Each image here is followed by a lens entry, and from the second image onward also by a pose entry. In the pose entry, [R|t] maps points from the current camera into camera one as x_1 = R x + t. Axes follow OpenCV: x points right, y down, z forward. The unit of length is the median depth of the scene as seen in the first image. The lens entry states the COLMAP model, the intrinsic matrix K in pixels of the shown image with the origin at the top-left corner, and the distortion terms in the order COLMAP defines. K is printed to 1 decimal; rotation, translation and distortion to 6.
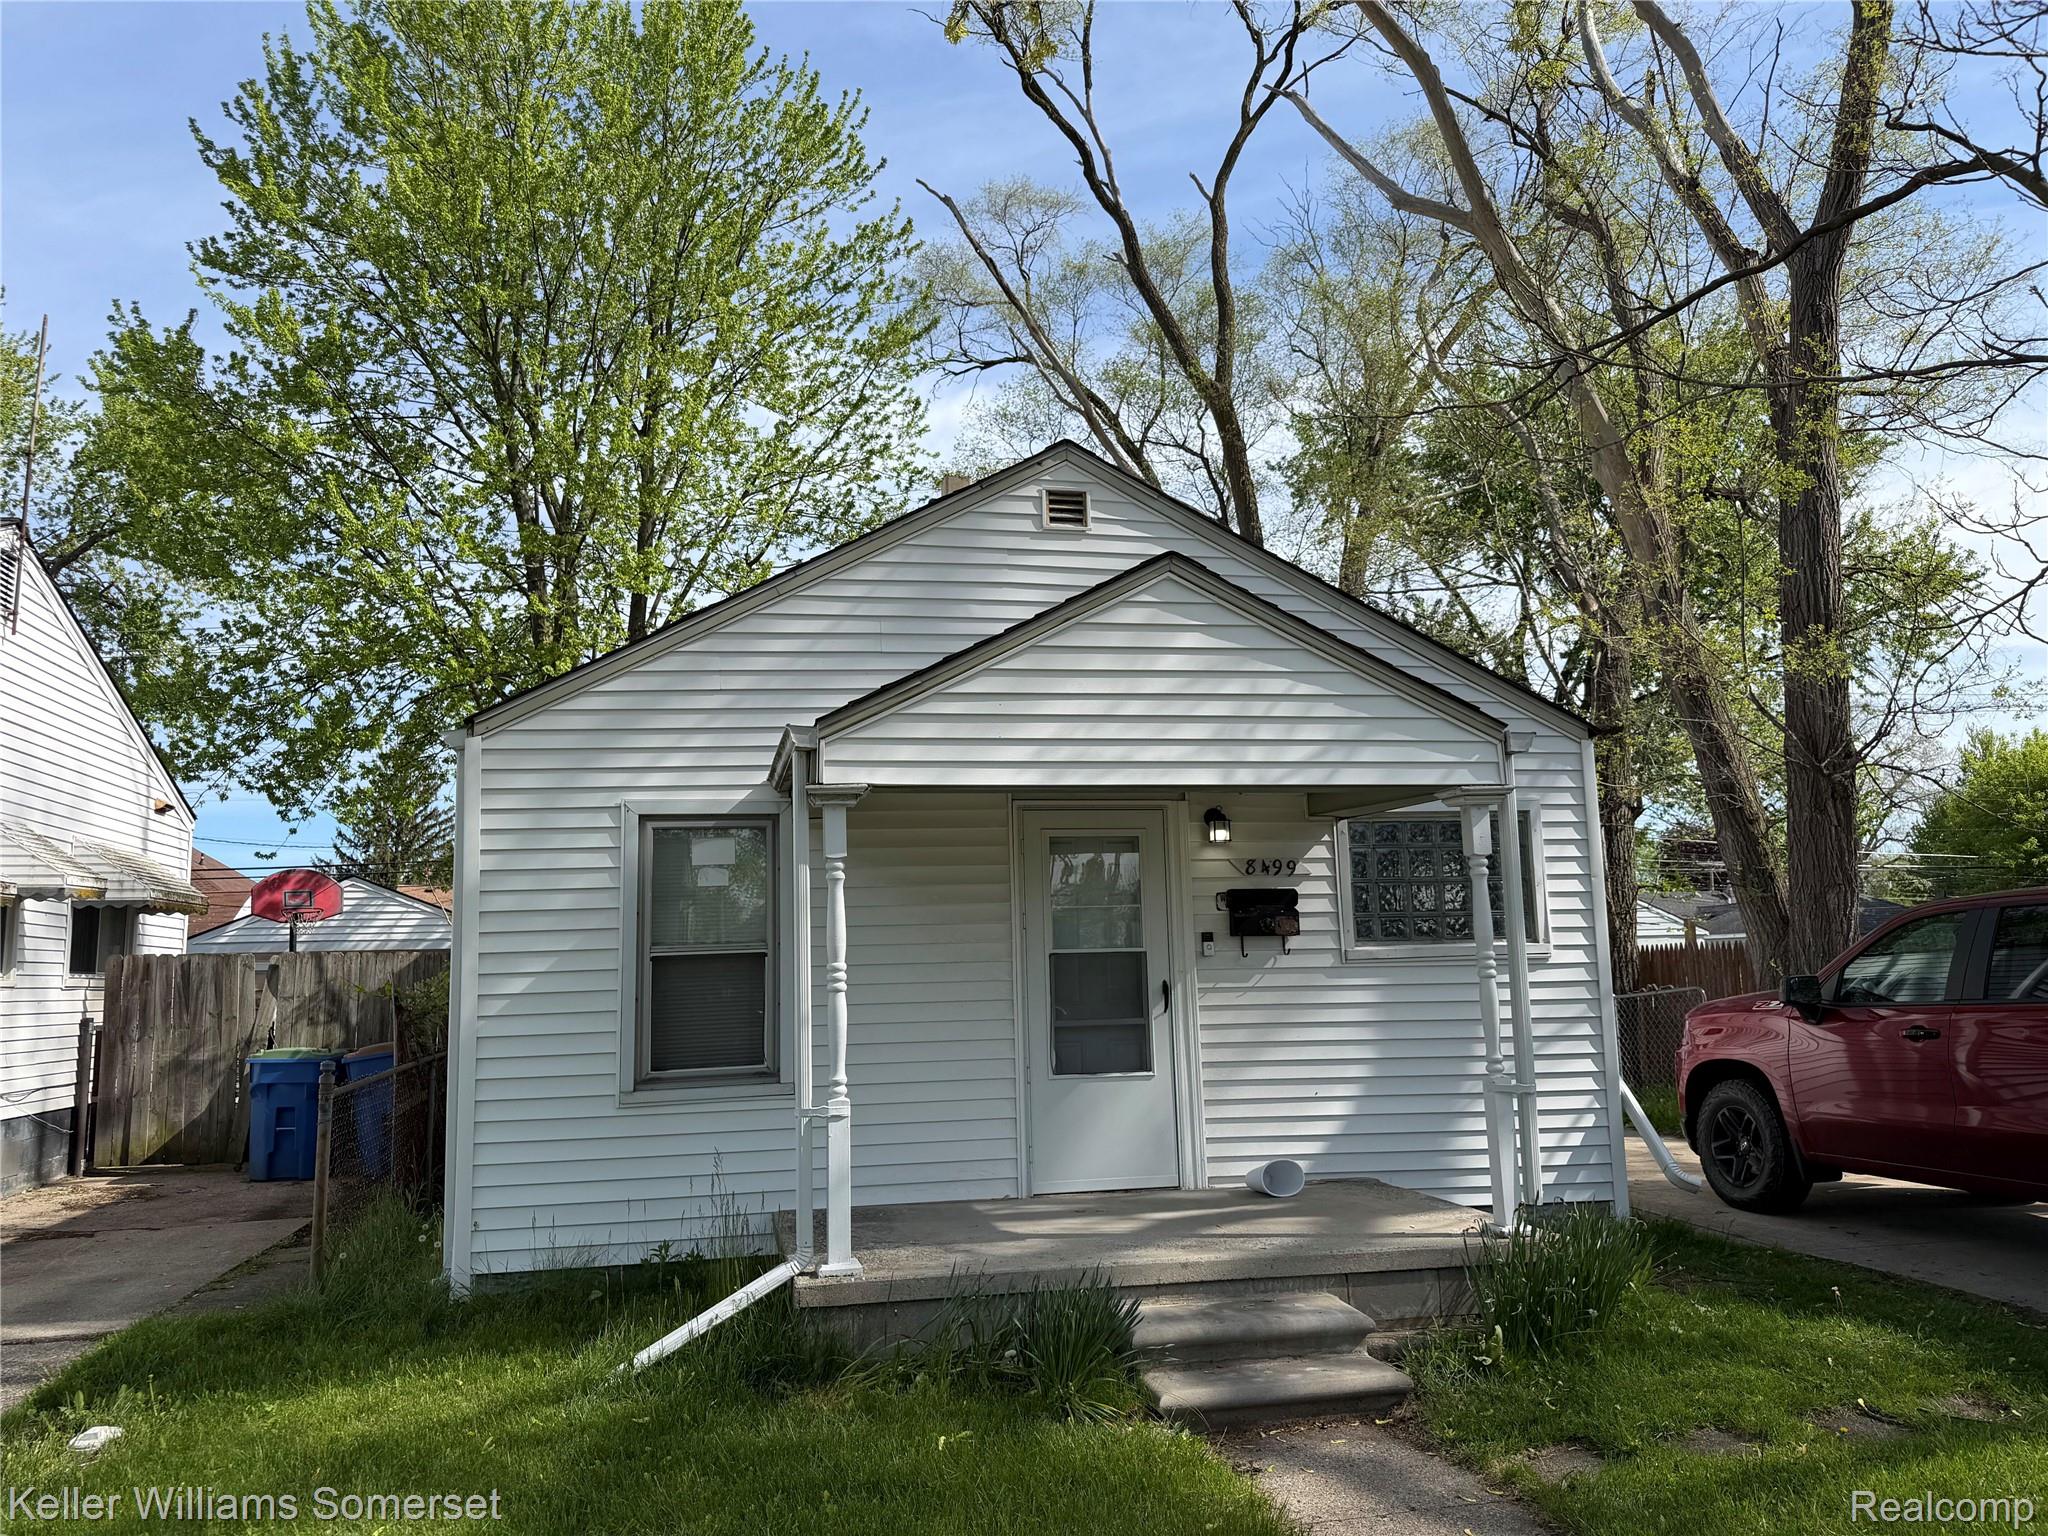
lens RADIAL K [[1422.6, 0, 1030.2], [0, 1422.6, 771.3], [0, 0, 1]] dist [0.023886, -0.012983]
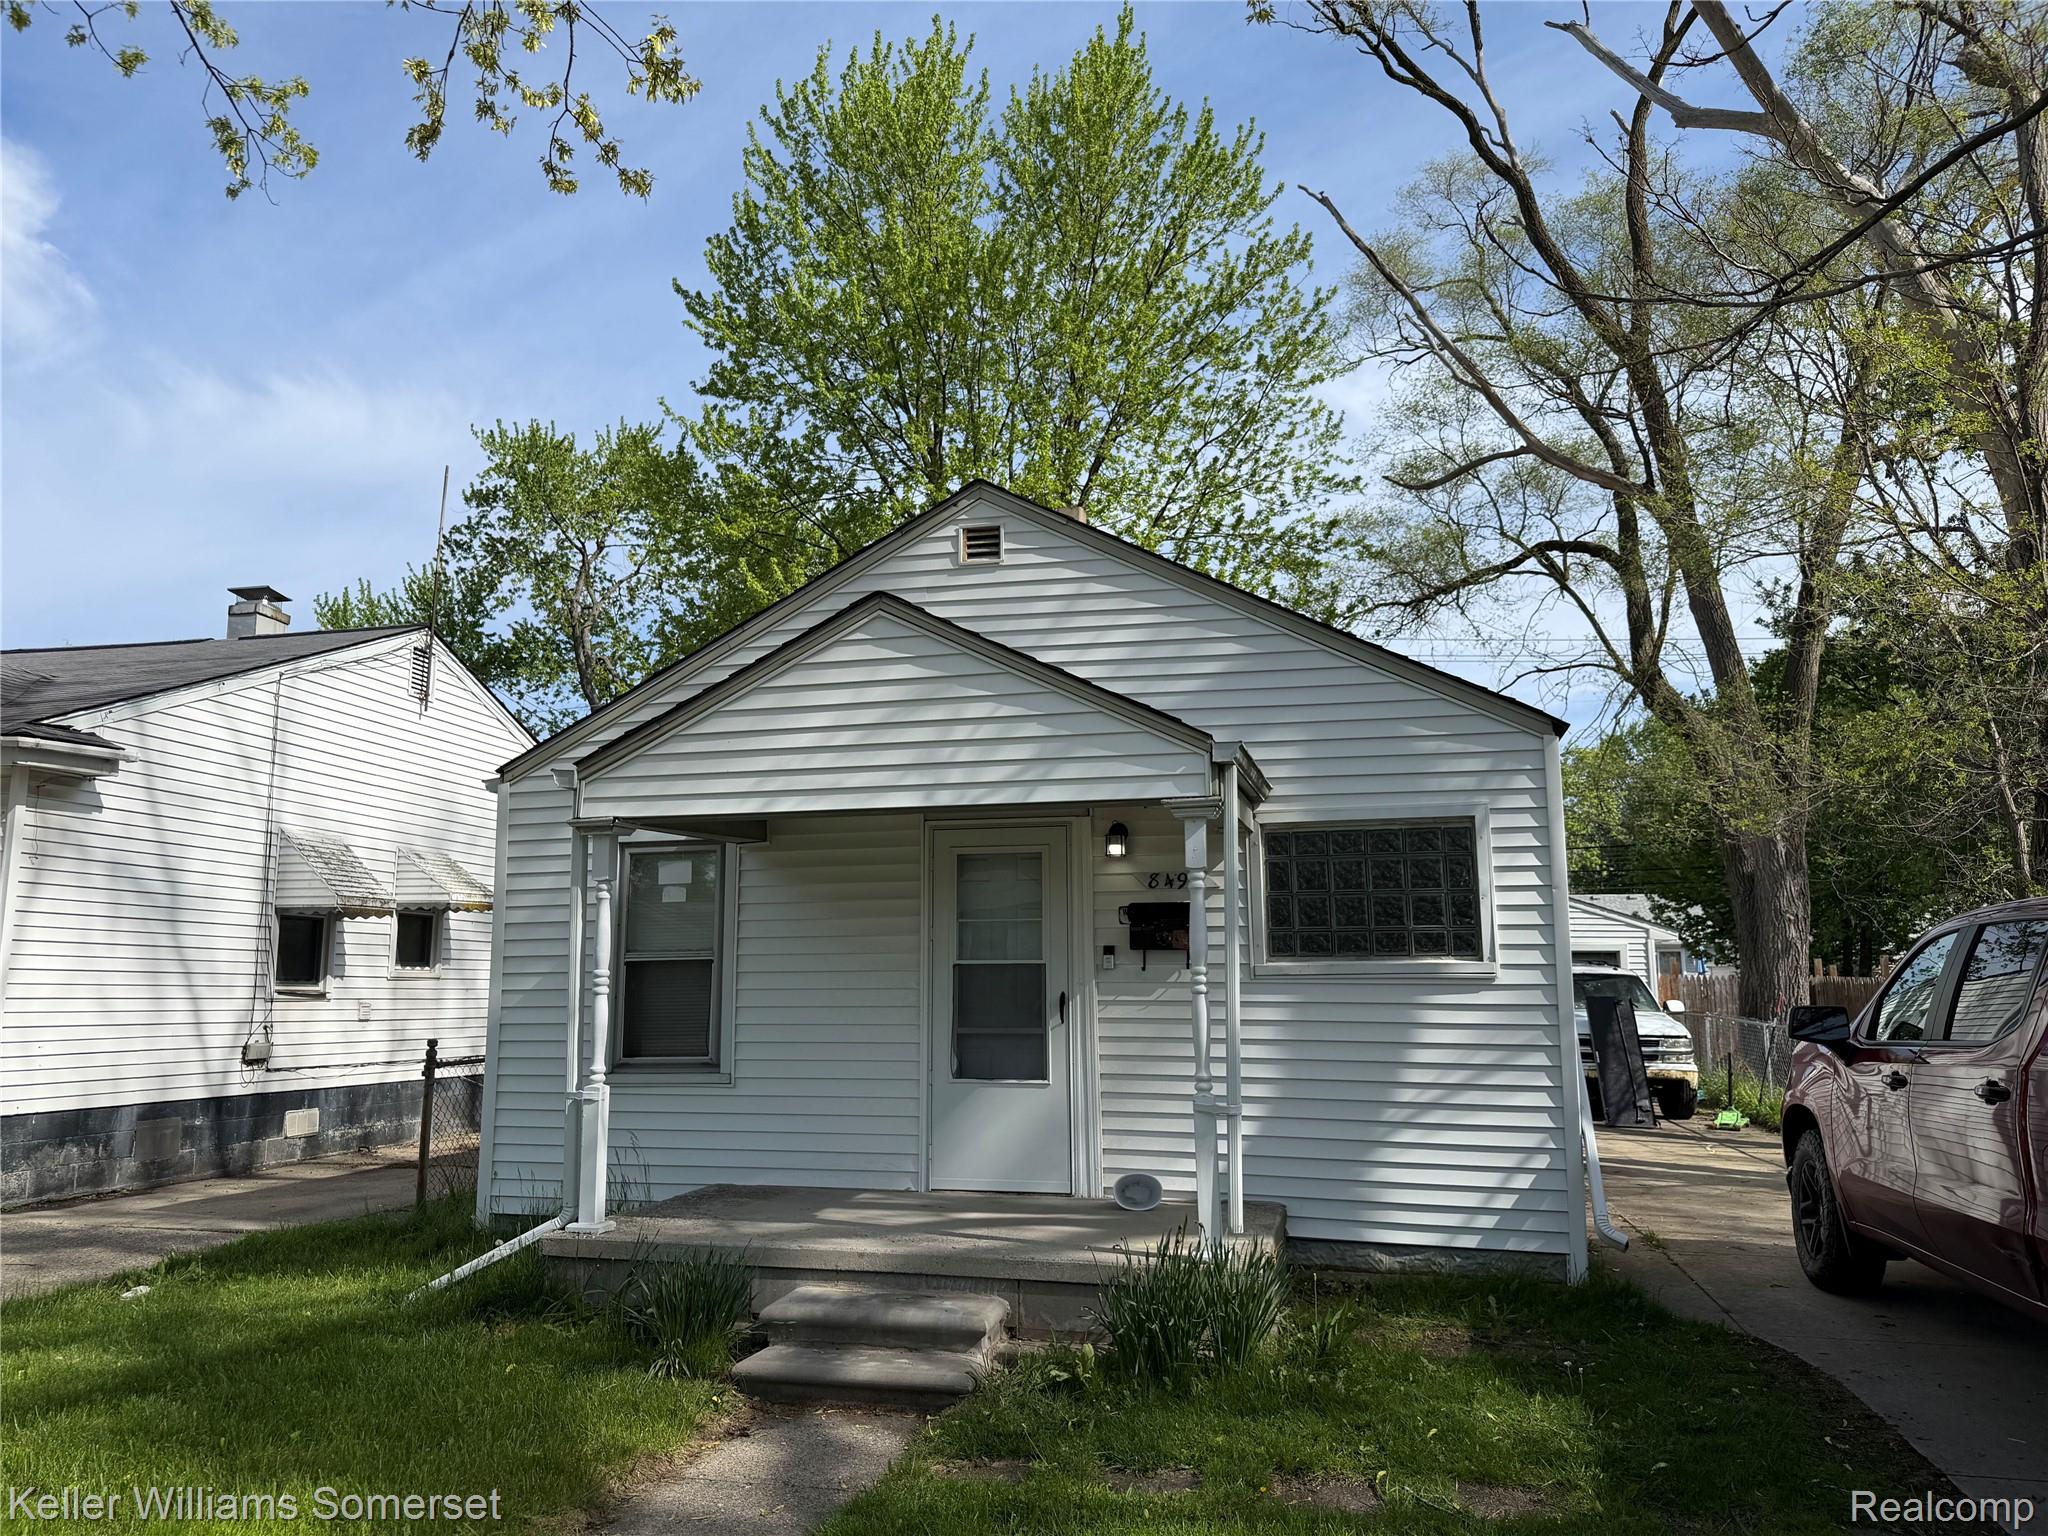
lens RADIAL K [[1422.6, 0, 1029.7], [0, 1422.6, 768.7], [0, 0, 1]] dist [0.023886, -0.012983]
pose [[0.903627, -0.042793, -0.426178, 0.517421], [0.039174, 0.999083, -0.017257, 0.002363], [0.426526, -0.001101, 0.904475, 0.059837]]
